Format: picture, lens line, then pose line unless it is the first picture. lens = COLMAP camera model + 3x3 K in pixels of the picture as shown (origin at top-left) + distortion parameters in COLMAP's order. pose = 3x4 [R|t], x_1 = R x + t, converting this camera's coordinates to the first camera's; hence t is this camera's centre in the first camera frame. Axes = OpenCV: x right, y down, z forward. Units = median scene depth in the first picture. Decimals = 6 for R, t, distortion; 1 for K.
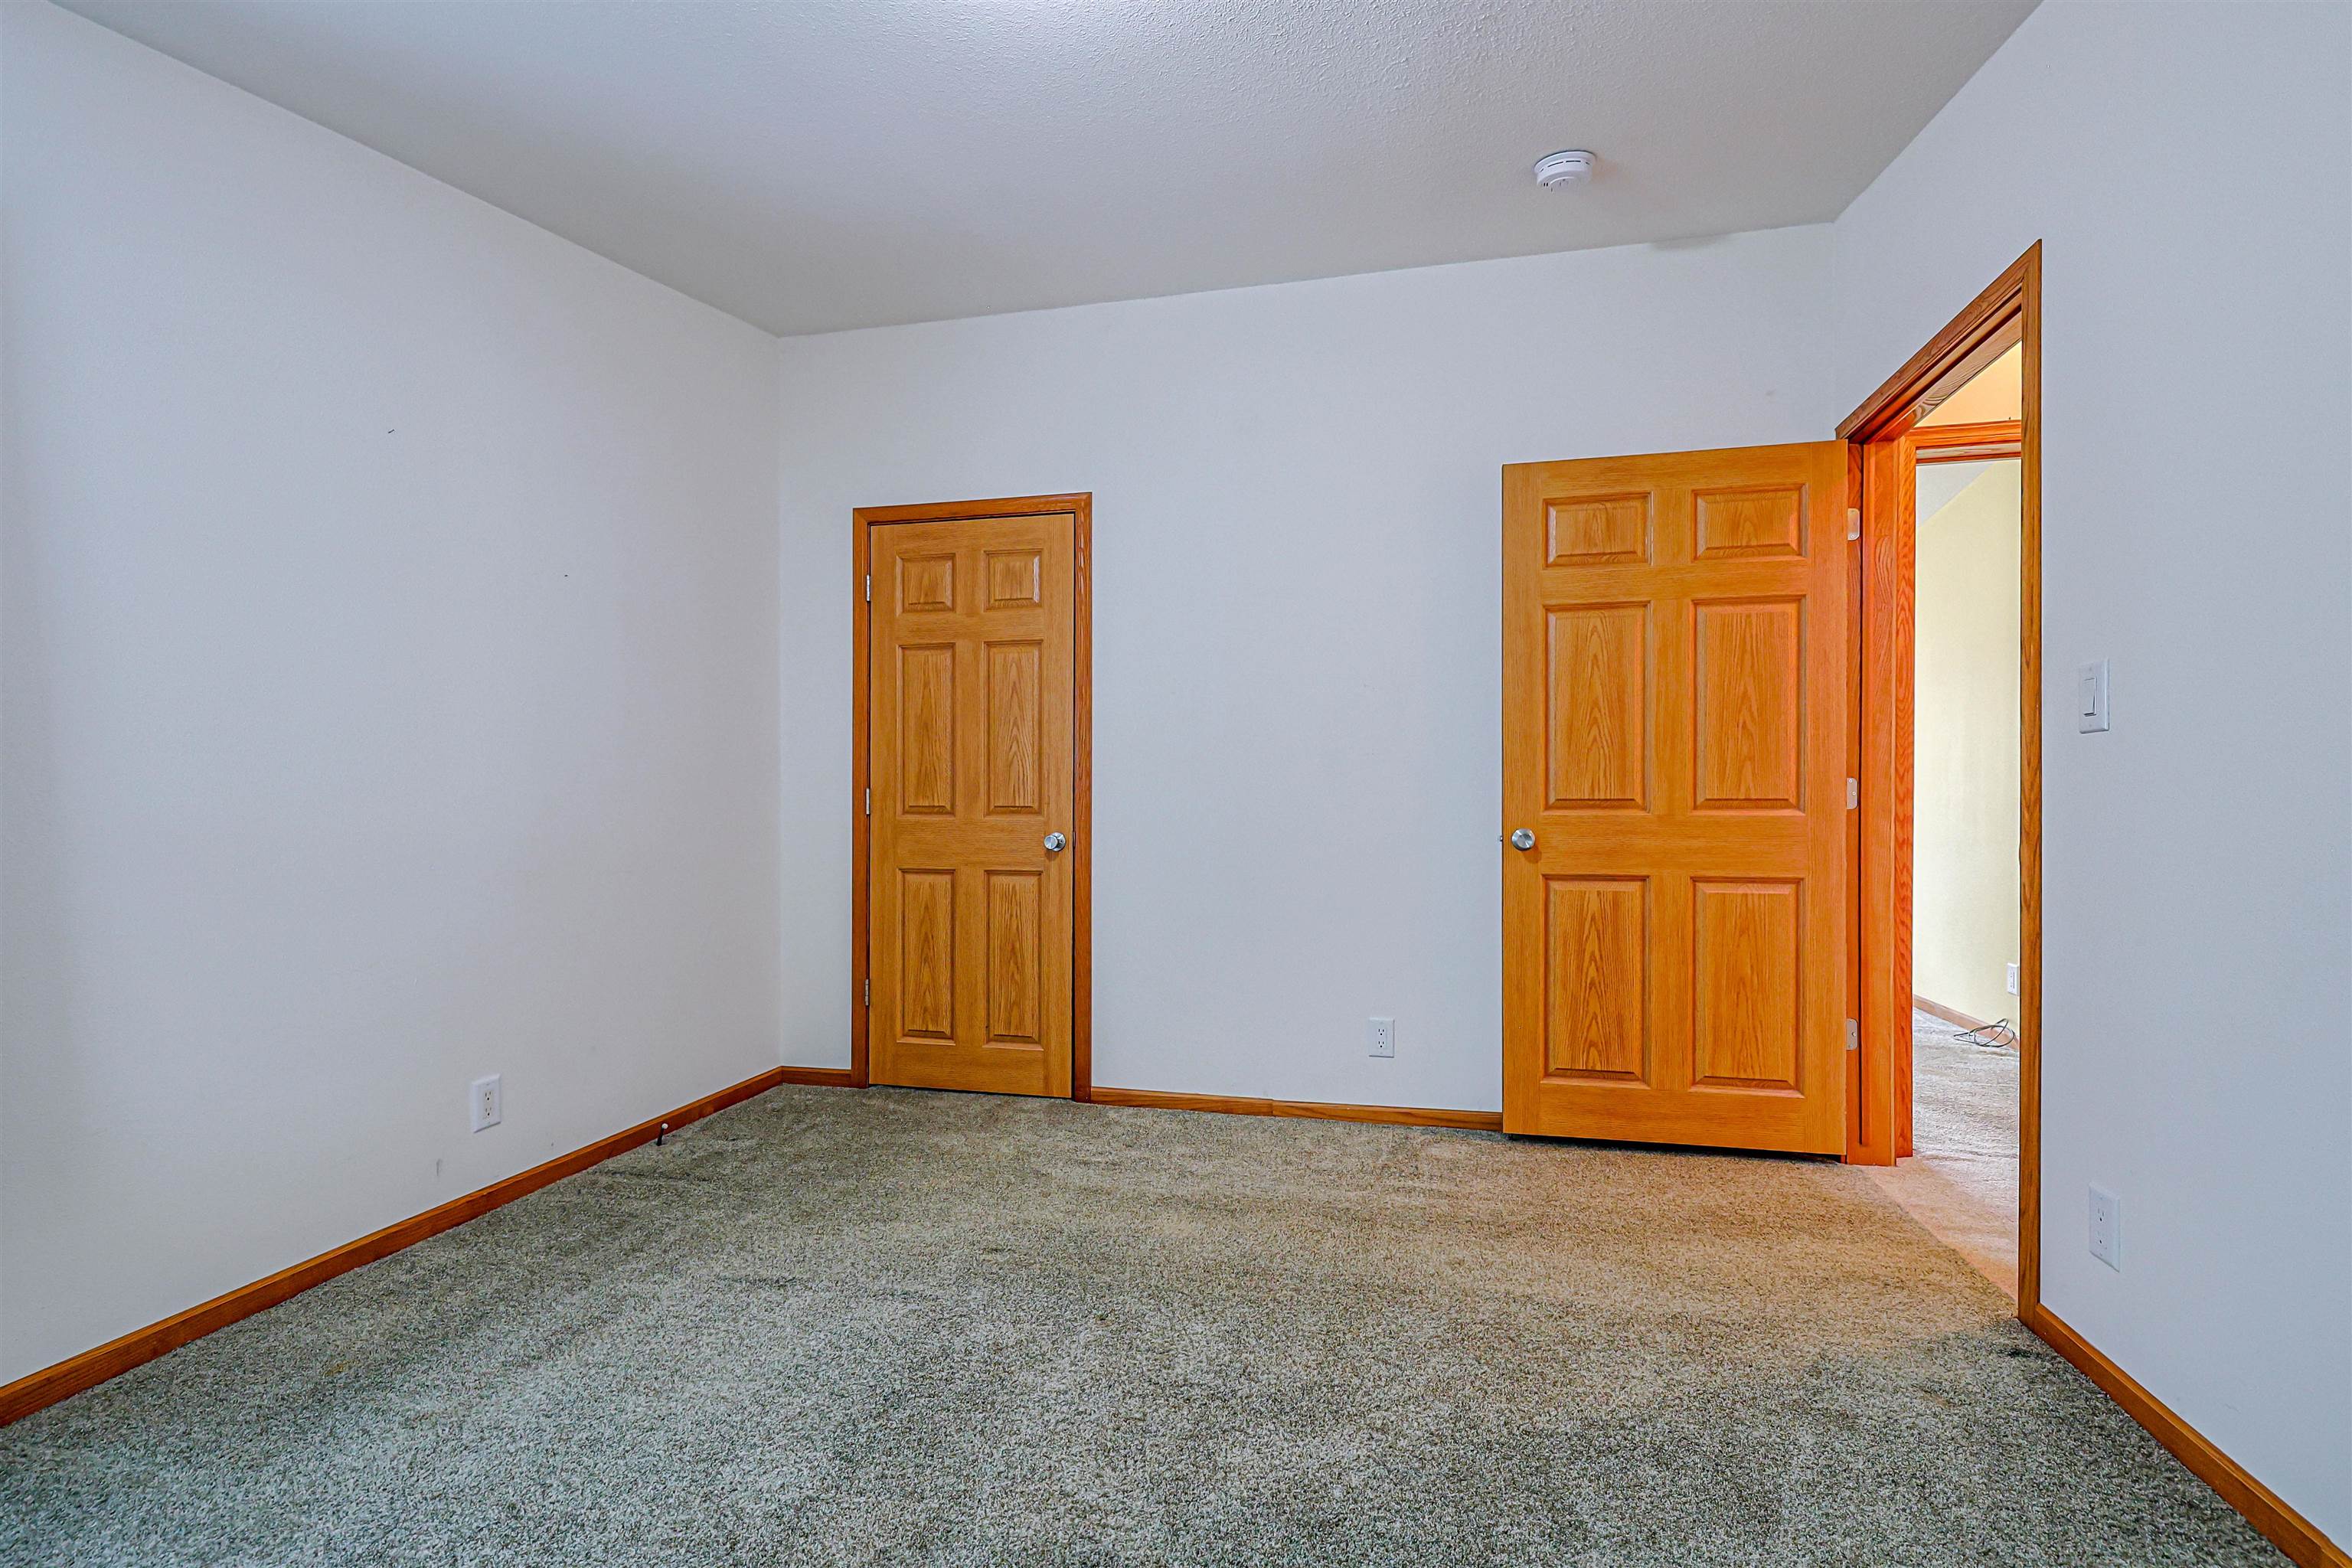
lens RADIAL K [[1014.0, 0, 1177.9], [0, 1014.0, 787.3], [0, 0, 1]] dist [-0.001749, 0.000570]
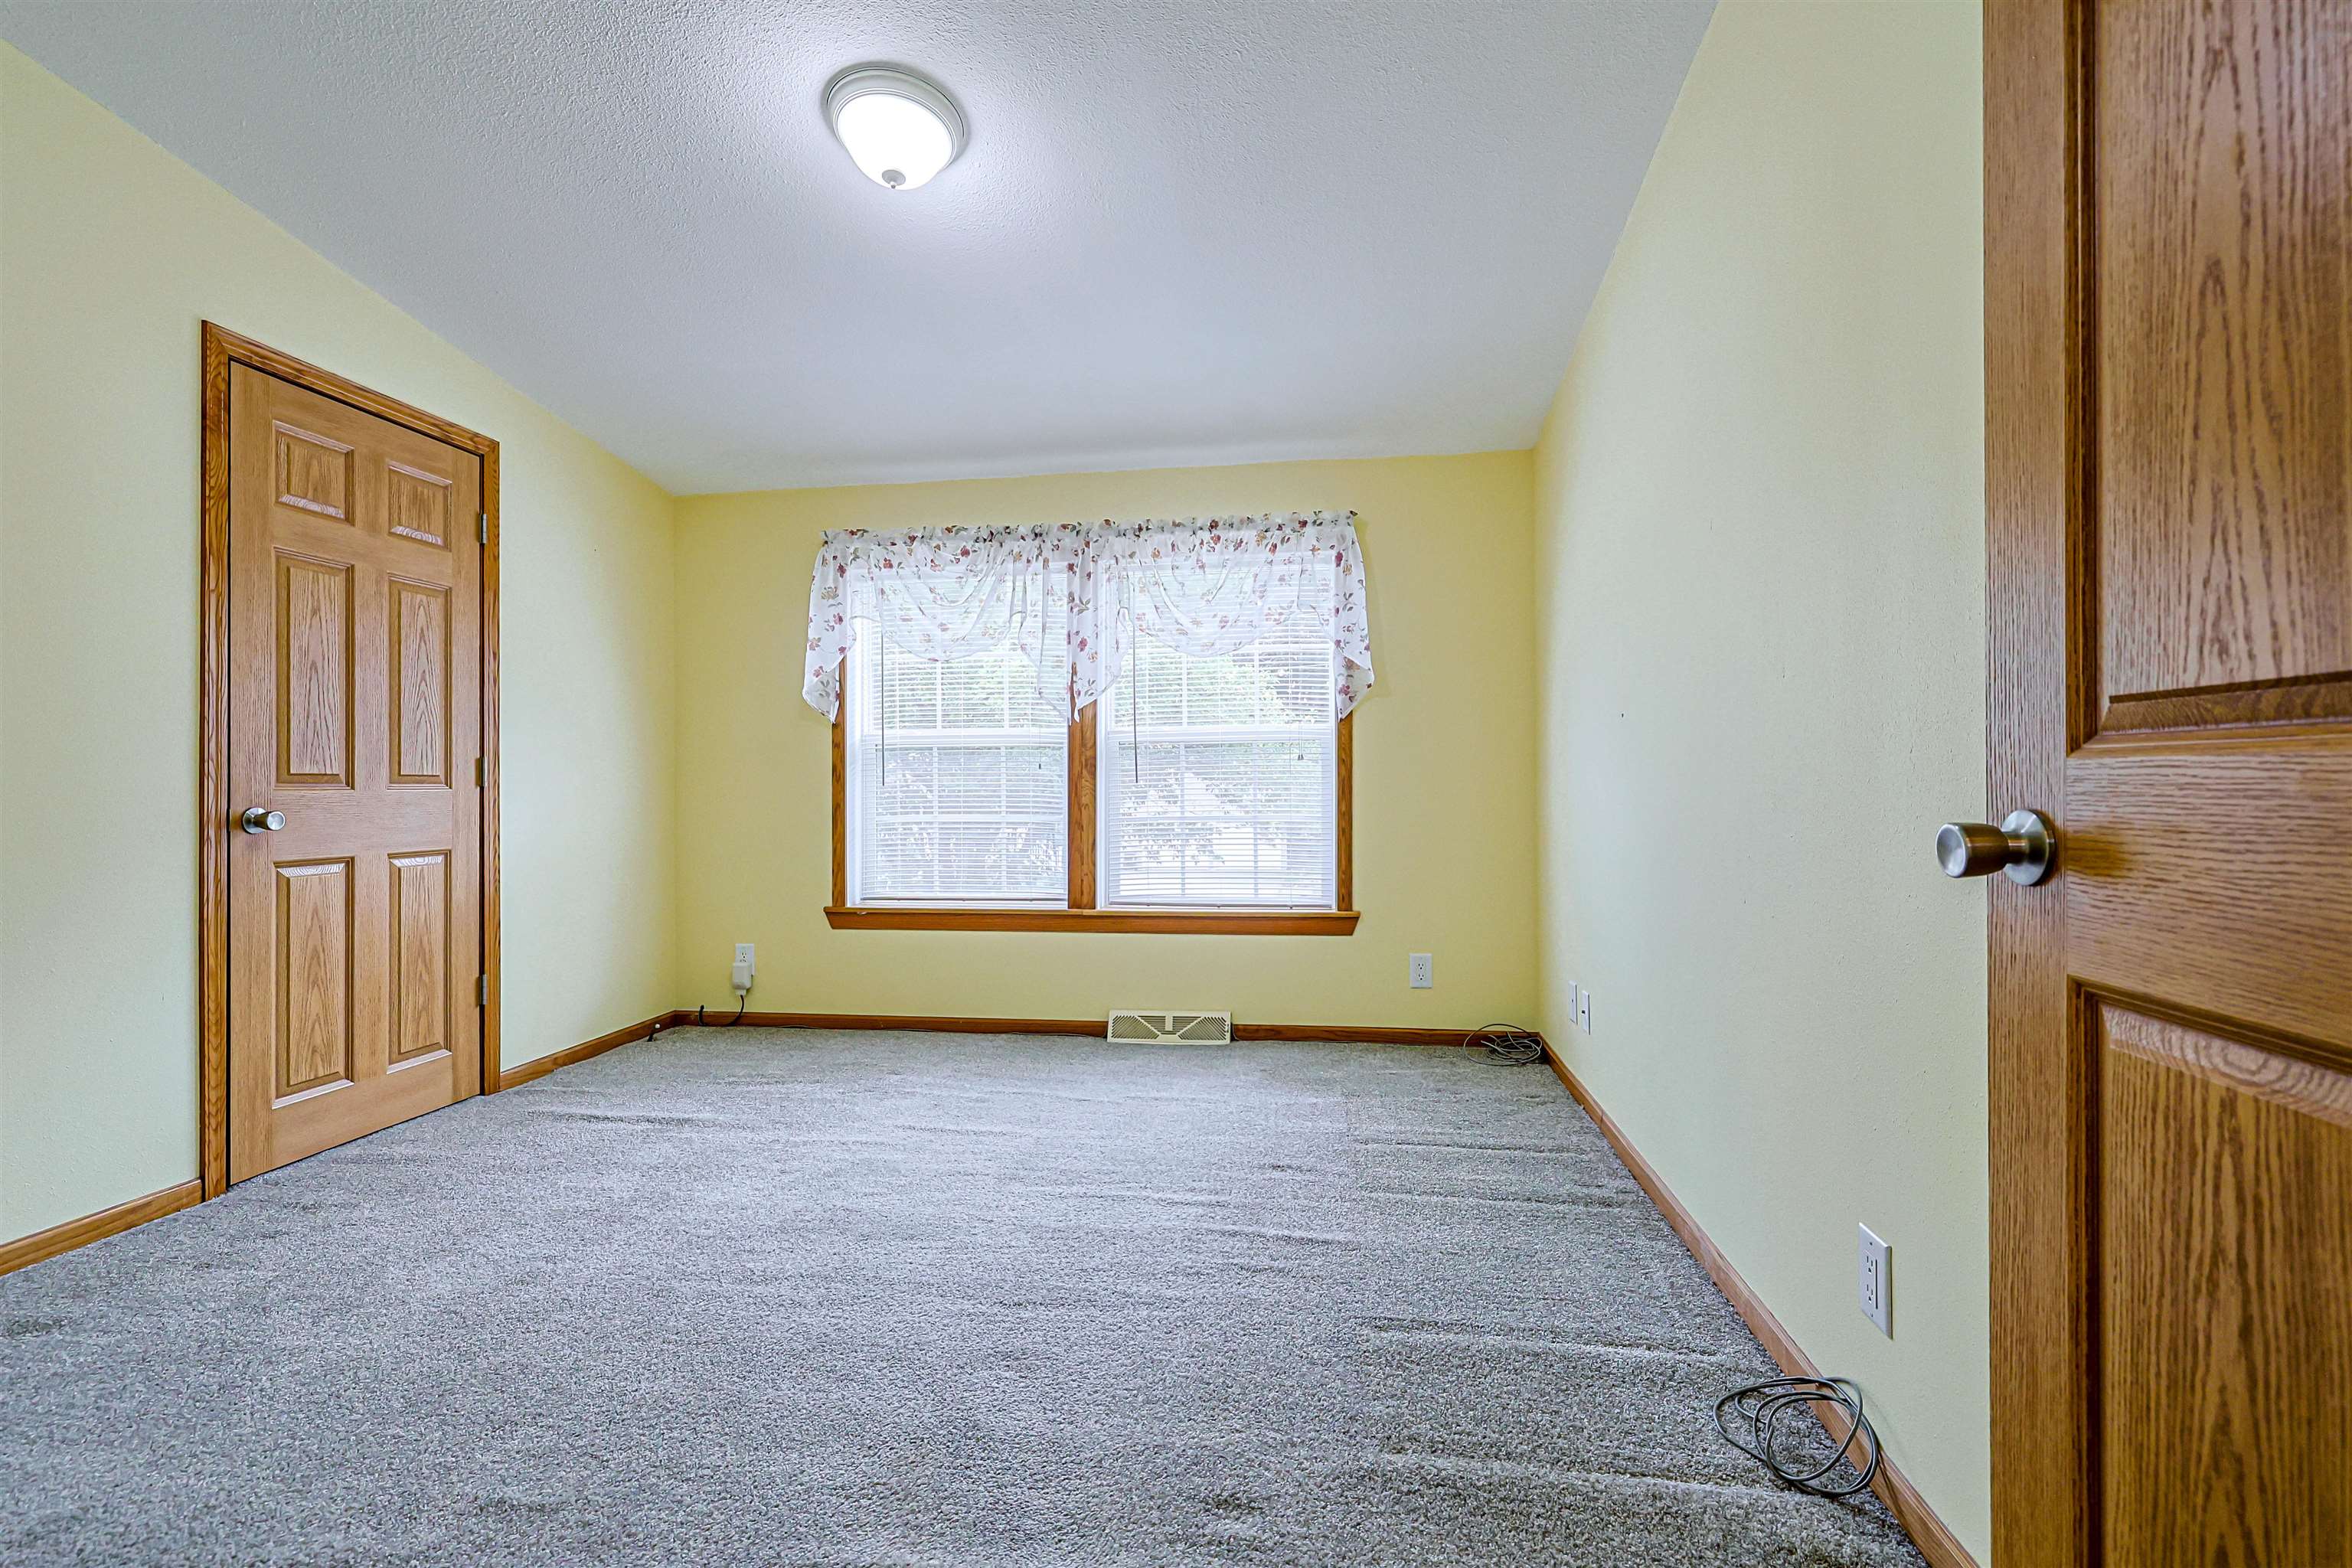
lens RADIAL K [[1014.0, 0, 1181.5], [0, 1014.0, 779.8], [0, 0, 1]] dist [-0.001749, 0.000570]
pose [[-0.096724, 0.003743, 0.995304, -1.053714], [0.005083, 0.999982, -0.003266, 0.028747], [-0.995298, 0.004744, -0.096741, 0.446320]]
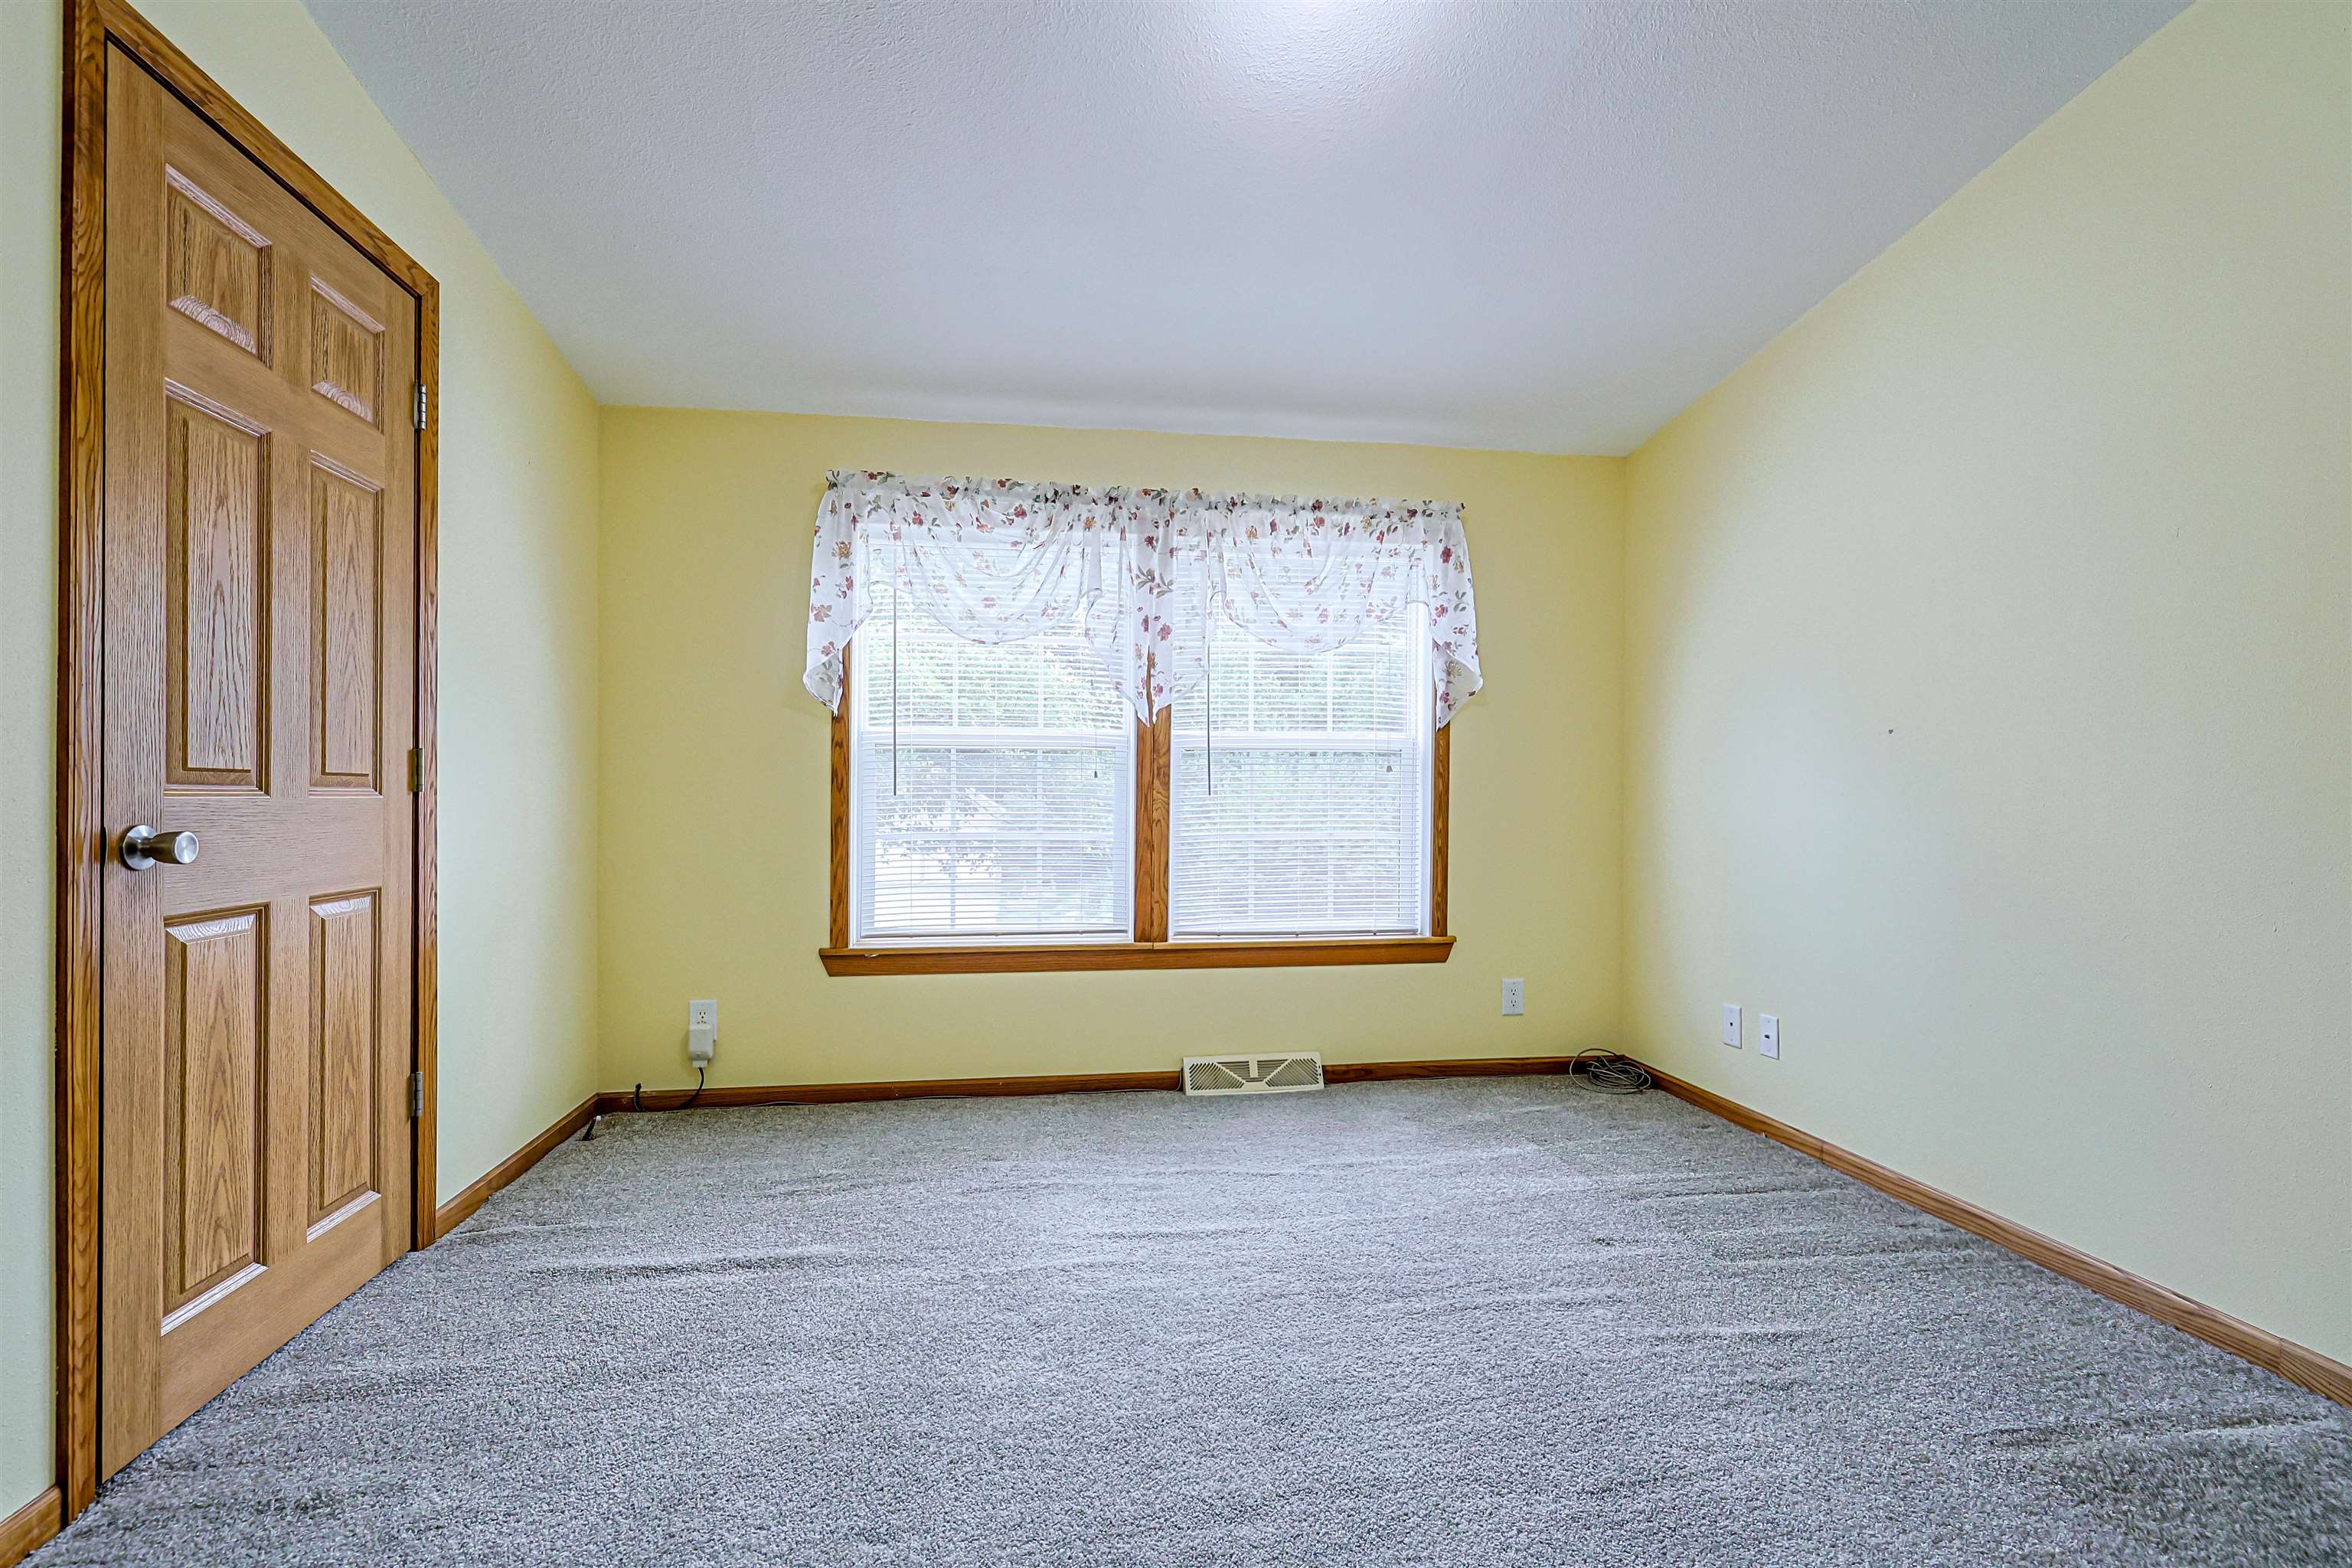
lens RADIAL K [[1014.0, 0, 1175.8], [0, 1014.0, 799.0], [0, 0, 1]] dist [-0.001749, 0.000570]
pose [[-0.371791, -0.005144, 0.928302, -0.827101], [-0.004995, 0.999981, 0.003541, 0.028536], [-0.928303, -0.003320, -0.371809, 0.781336]]
